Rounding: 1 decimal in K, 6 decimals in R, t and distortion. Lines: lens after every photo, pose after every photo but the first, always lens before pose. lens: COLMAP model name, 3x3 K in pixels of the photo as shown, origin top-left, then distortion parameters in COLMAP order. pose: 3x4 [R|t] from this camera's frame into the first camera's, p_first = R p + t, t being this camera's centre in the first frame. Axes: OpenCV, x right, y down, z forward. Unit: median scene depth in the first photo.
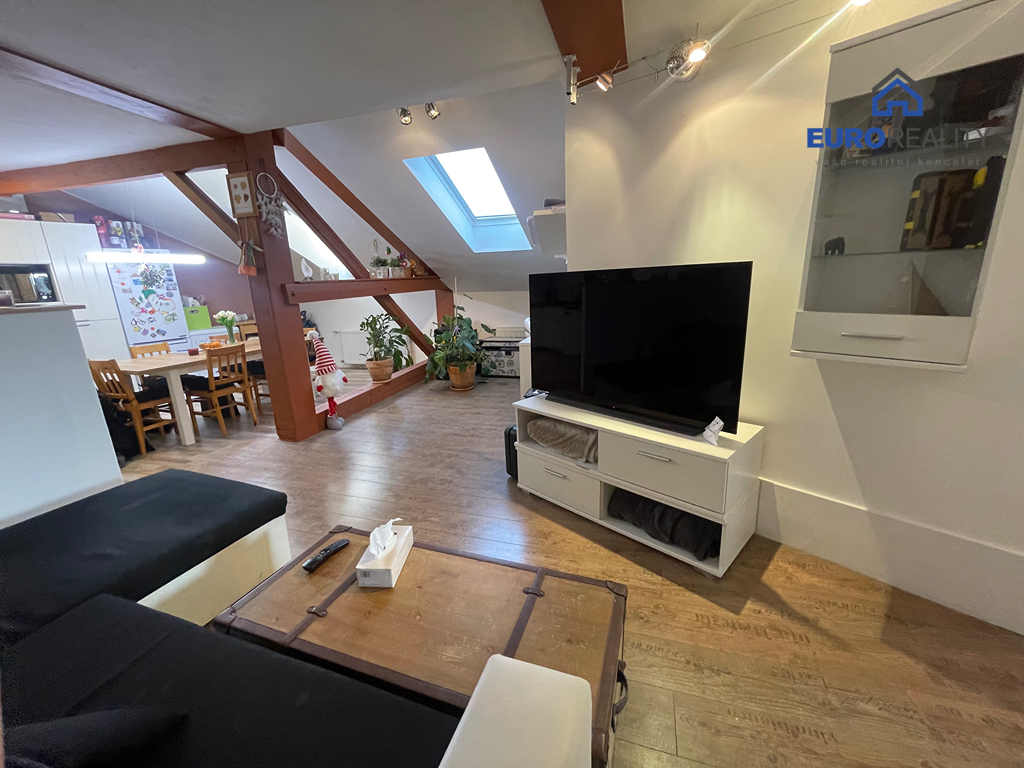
lens RADIAL K [[414.4, 0, 513.8], [0, 414.4, 385.0], [0, 0, 1]] dist [-0.002284, -0.000058]
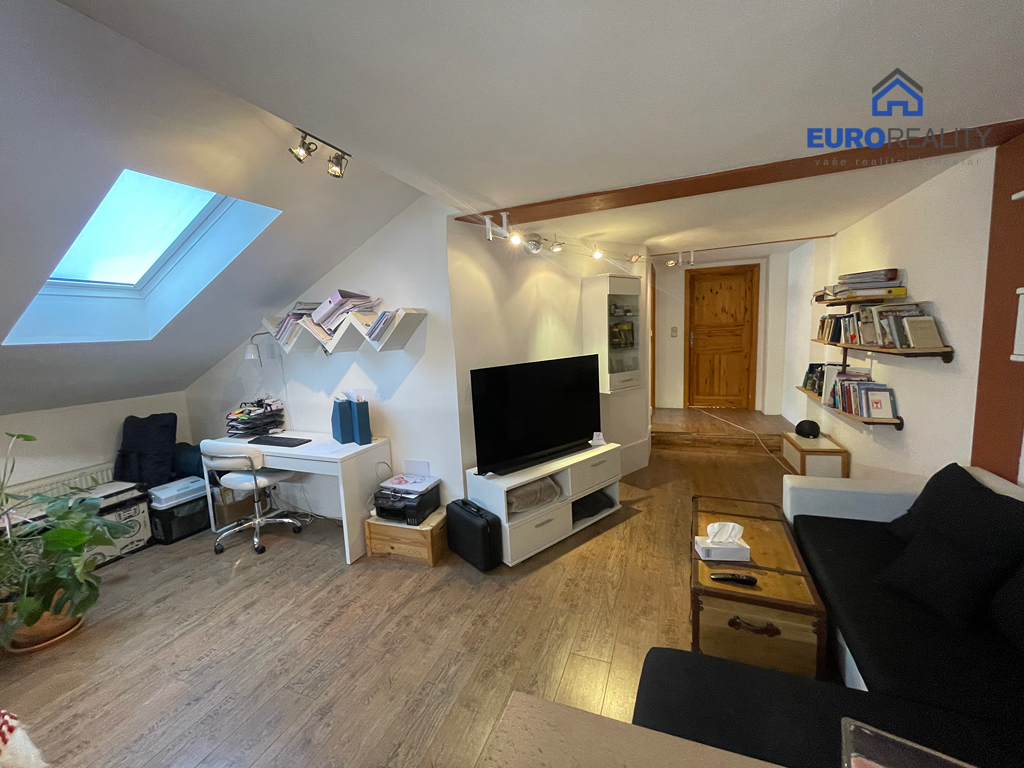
lens RADIAL K [[414.4, 0, 511.6], [0, 414.4, 382.2], [0, 0, 1]] dist [-0.002284, -0.000058]
pose [[0.072565, -0.097810, 0.992556, -1.236832], [0.289406, 0.954427, 0.072895, -0.344898], [-0.954452, 0.281962, 0.097565, 0.969589]]
